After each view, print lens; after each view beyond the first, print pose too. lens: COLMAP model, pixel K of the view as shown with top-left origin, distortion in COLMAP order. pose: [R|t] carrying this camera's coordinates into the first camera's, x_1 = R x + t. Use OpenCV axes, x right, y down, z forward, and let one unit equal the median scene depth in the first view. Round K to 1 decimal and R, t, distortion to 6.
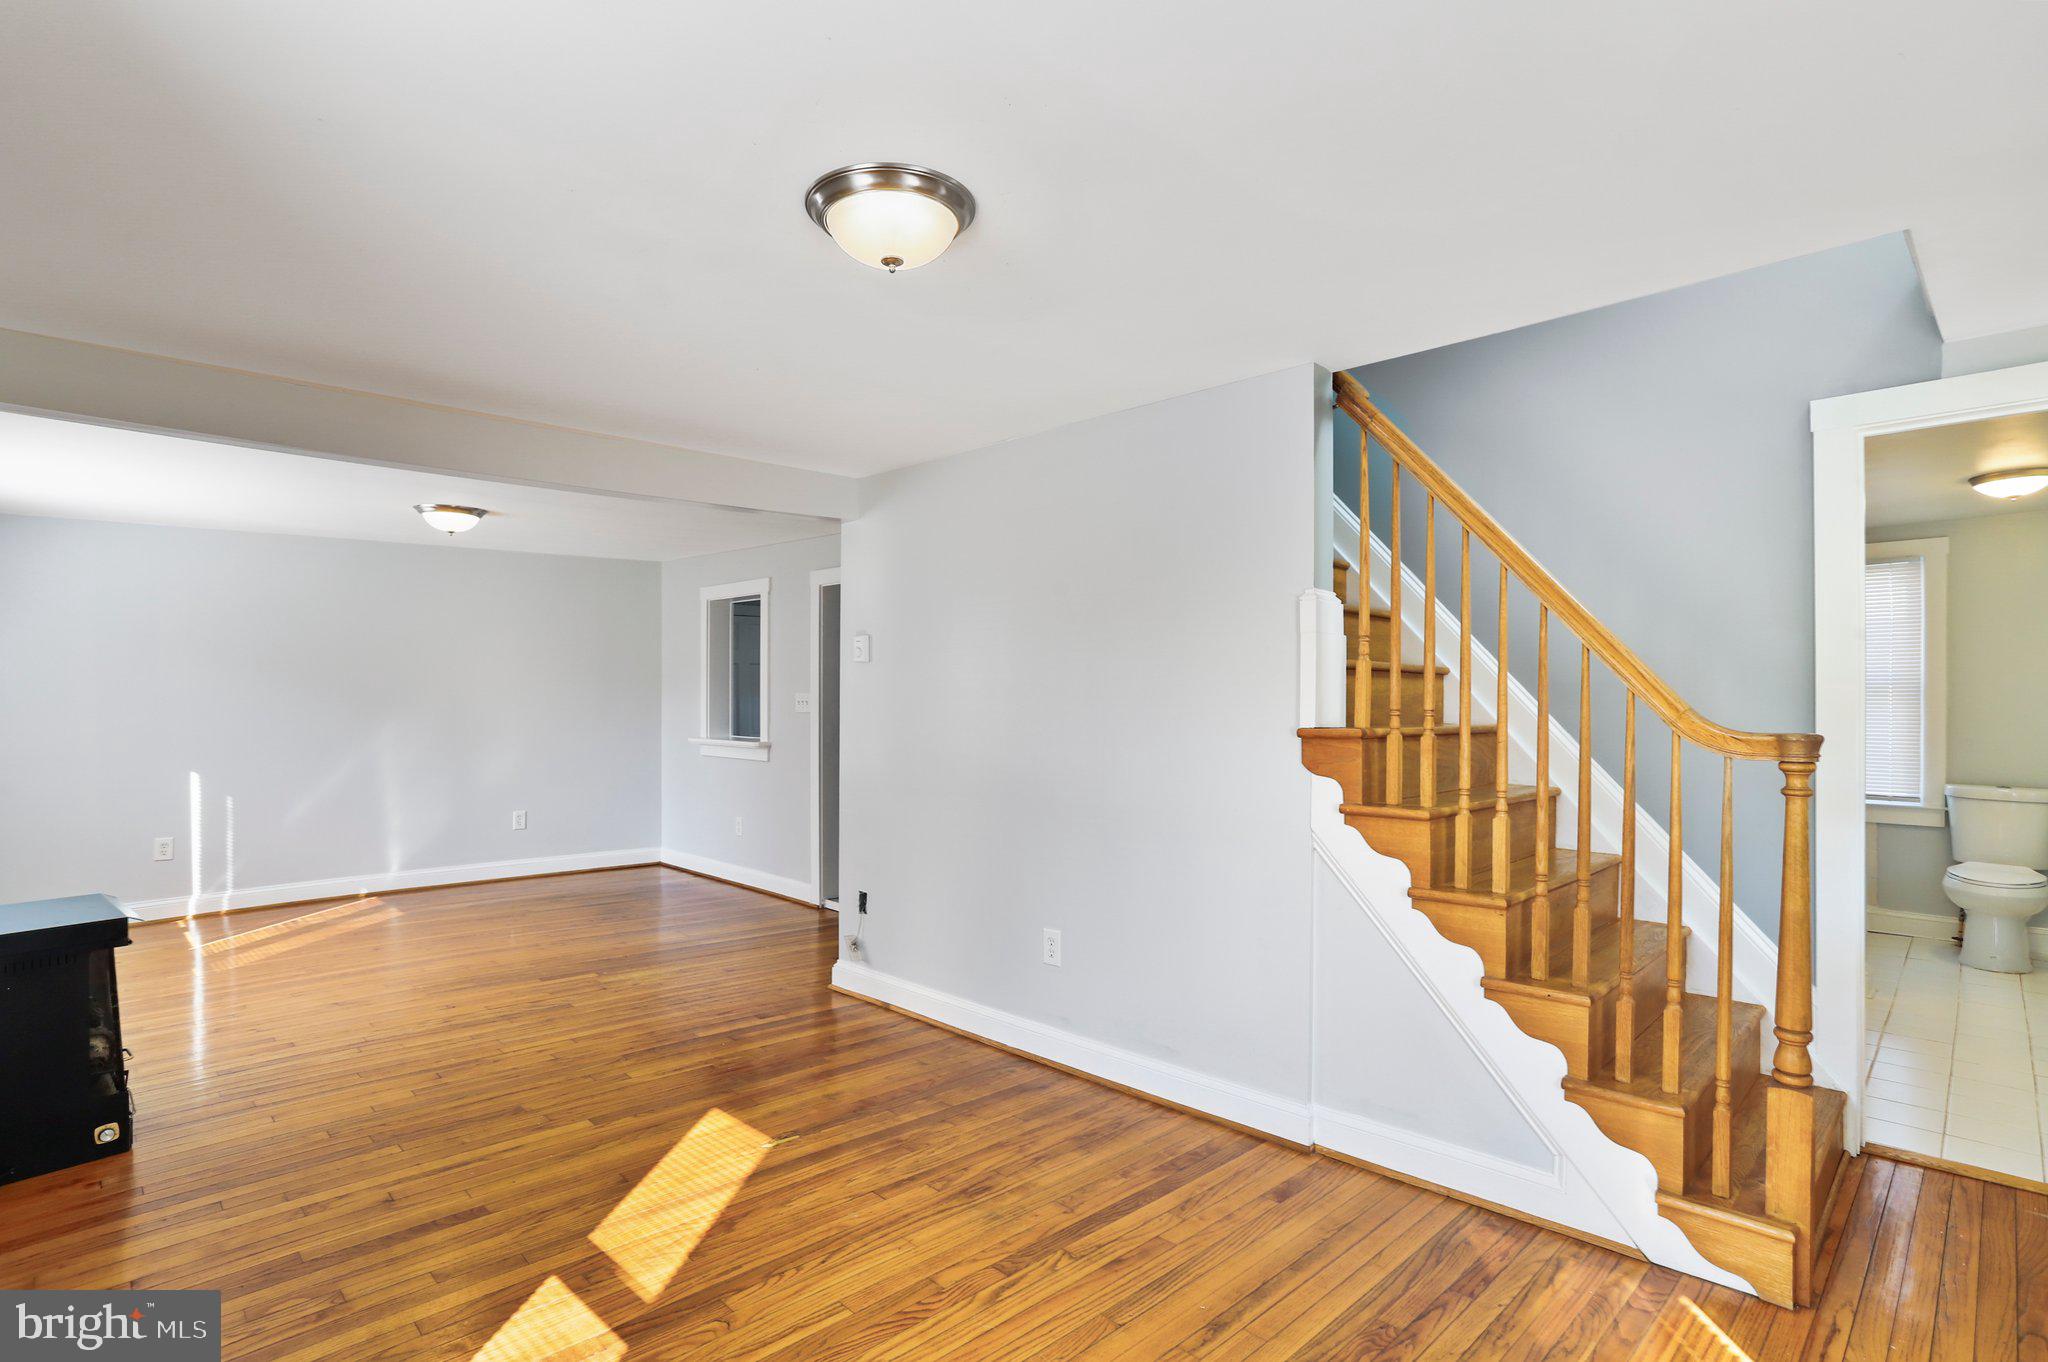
lens RADIAL K [[1000.3, 0, 1029.9], [0, 1000.3, 686.7], [0, 0, 1]] dist [-0.040944, 0.014085]
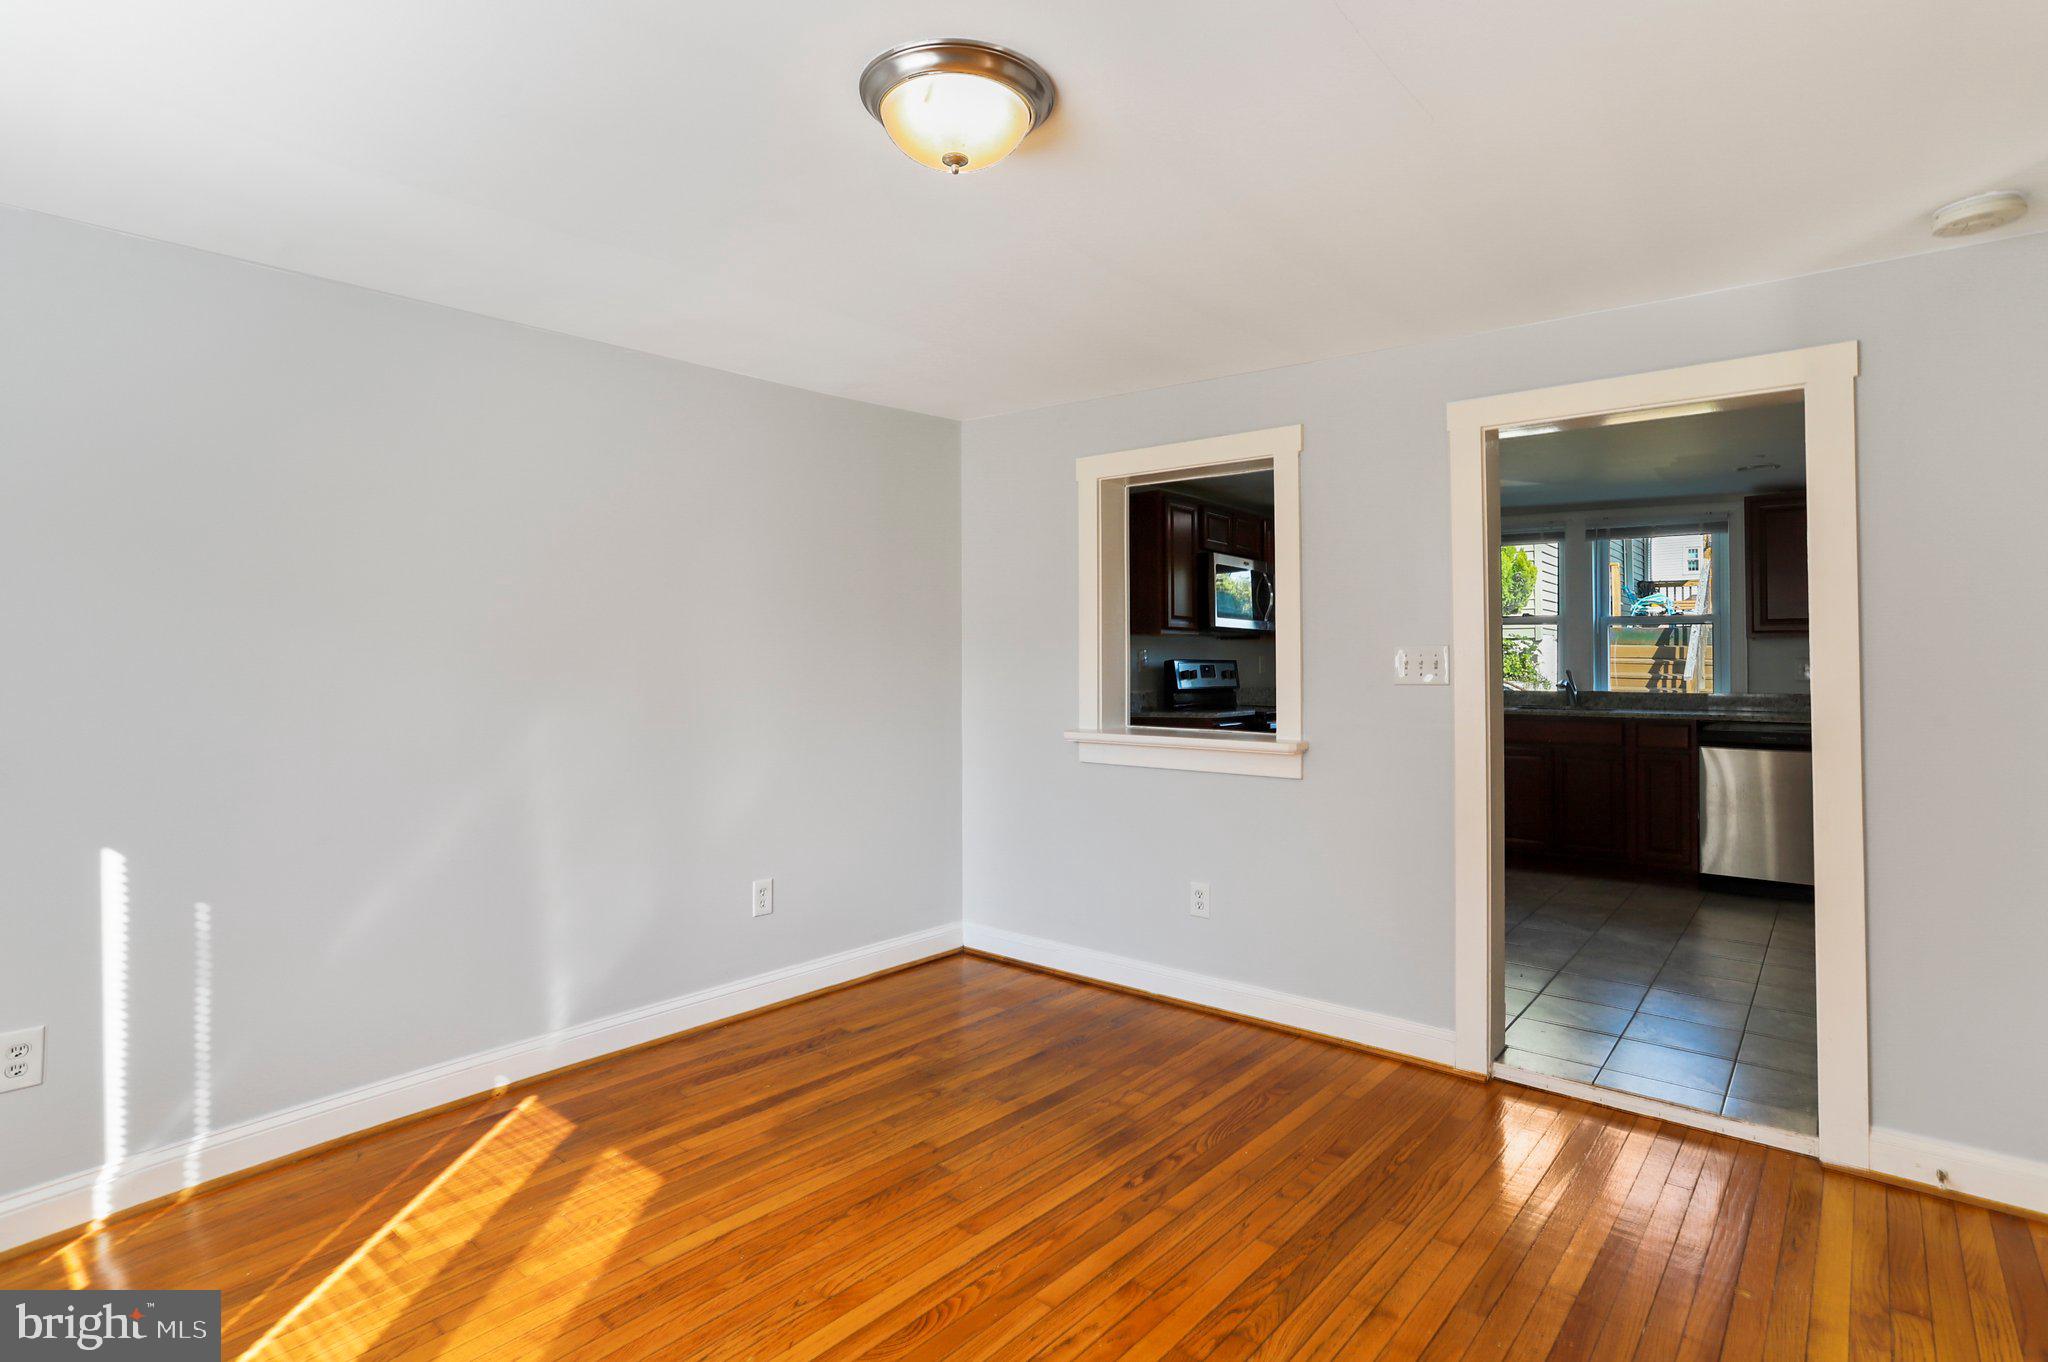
lens RADIAL K [[1000.3, 0, 1034.4], [0, 1000.3, 663.8], [0, 0, 1]] dist [-0.040944, 0.014085]
pose [[0.997447, 0.003193, 0.071344, -0.511595], [-0.003192, 0.999995, -0.000127, 0.017437], [-0.071345, -0.000101, 0.997452, 0.584117]]
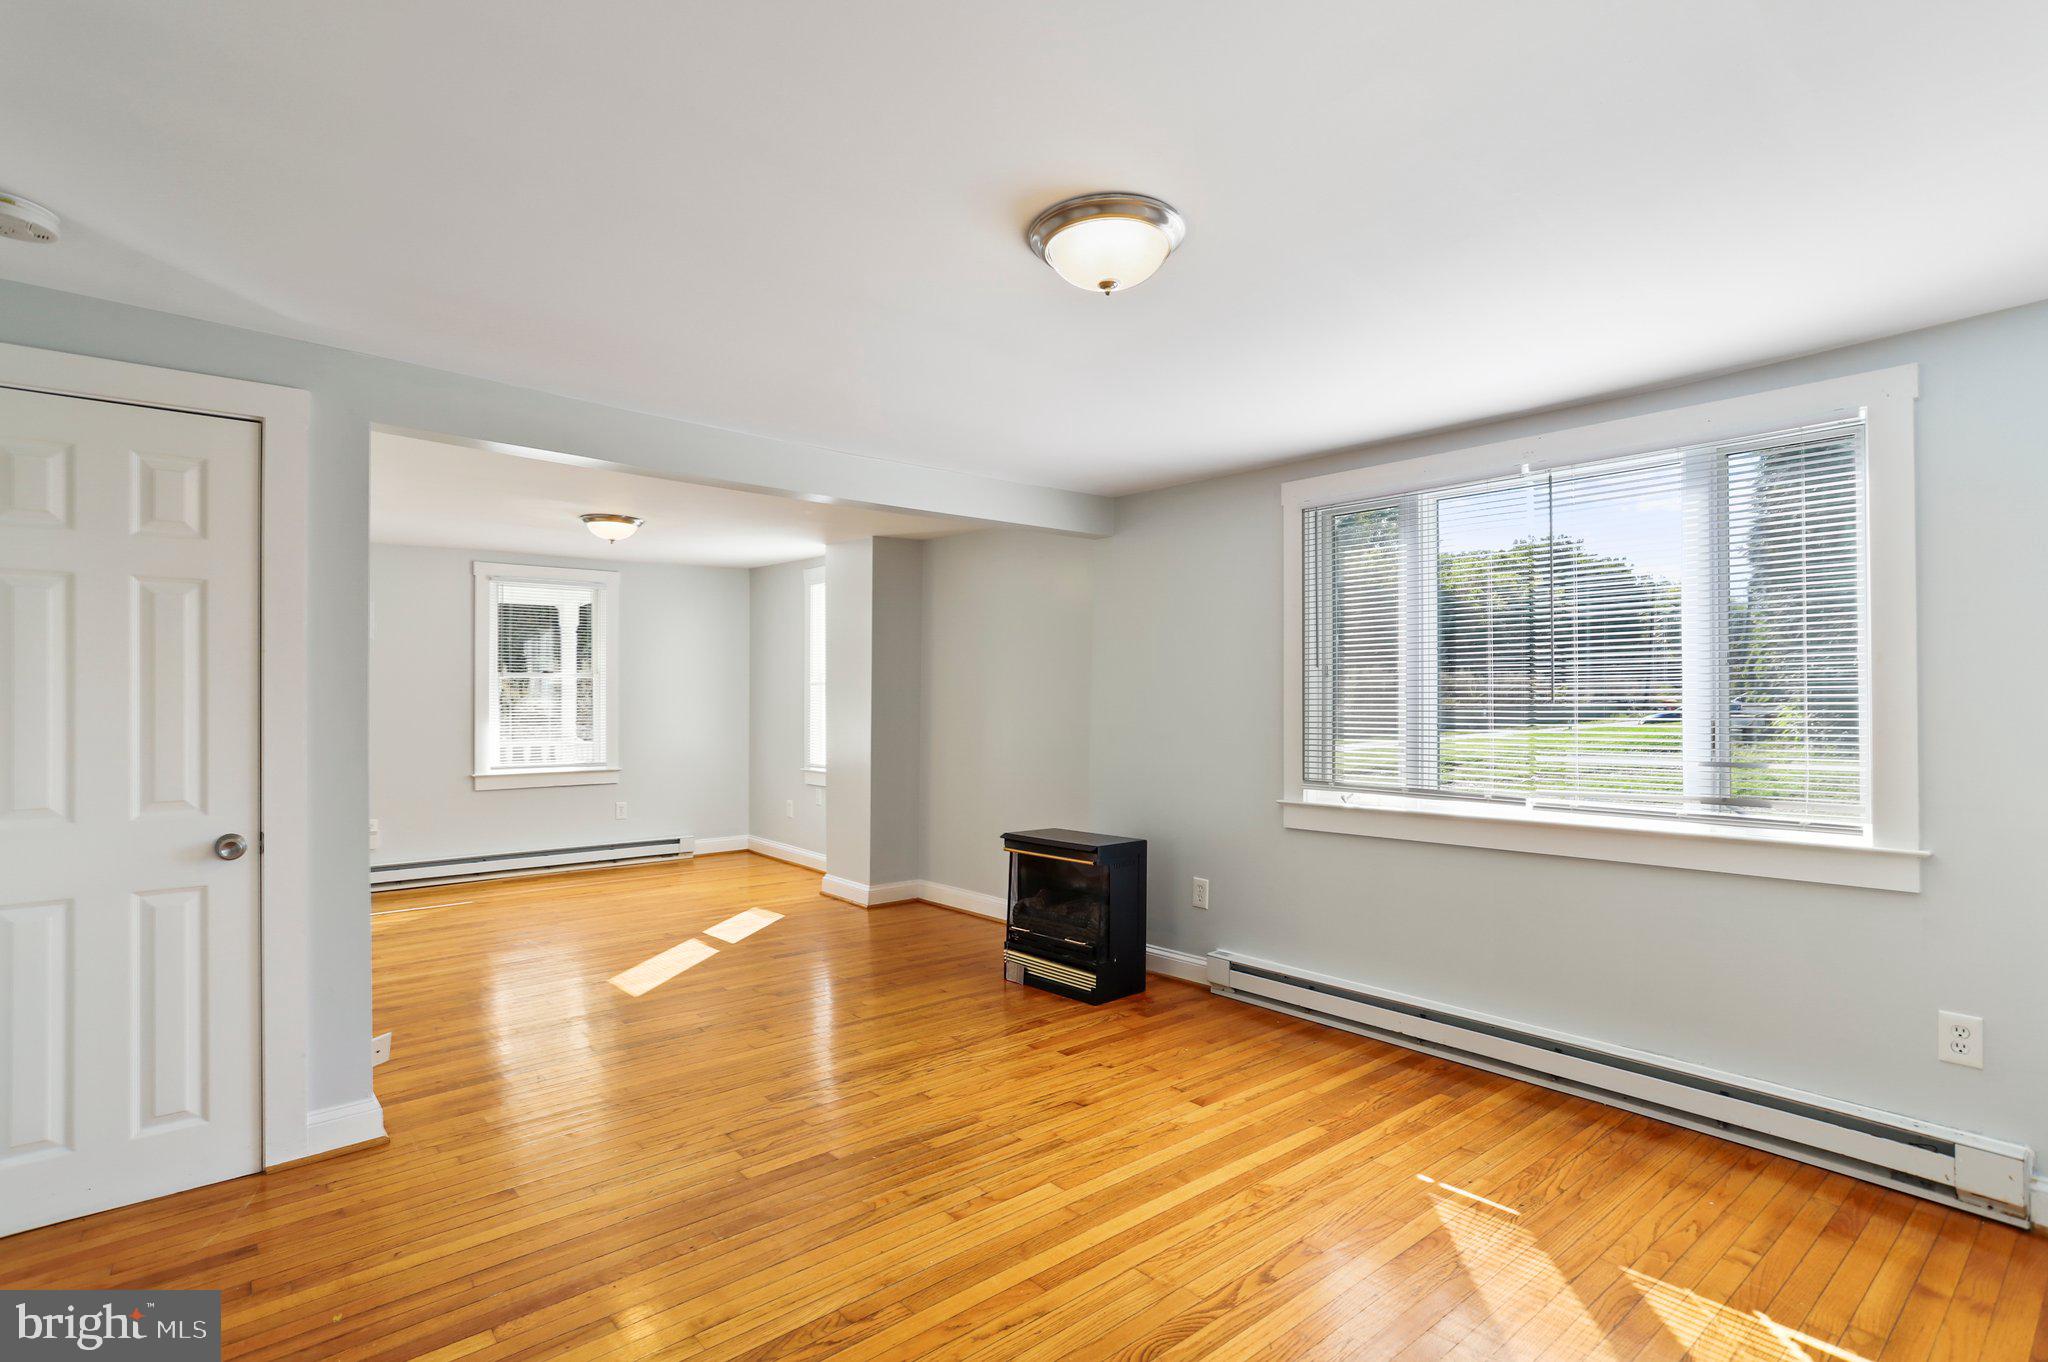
lens RADIAL K [[1000.3, 0, 1016.4], [0, 1000.3, 687.3], [0, 0, 1]] dist [-0.040944, 0.014085]
pose [[-0.995400, 0.011313, 0.095140, -0.515416], [0.009807, 0.999819, -0.016277, 0.020831], [-0.095307, -0.015269, -0.995331, 1.231830]]
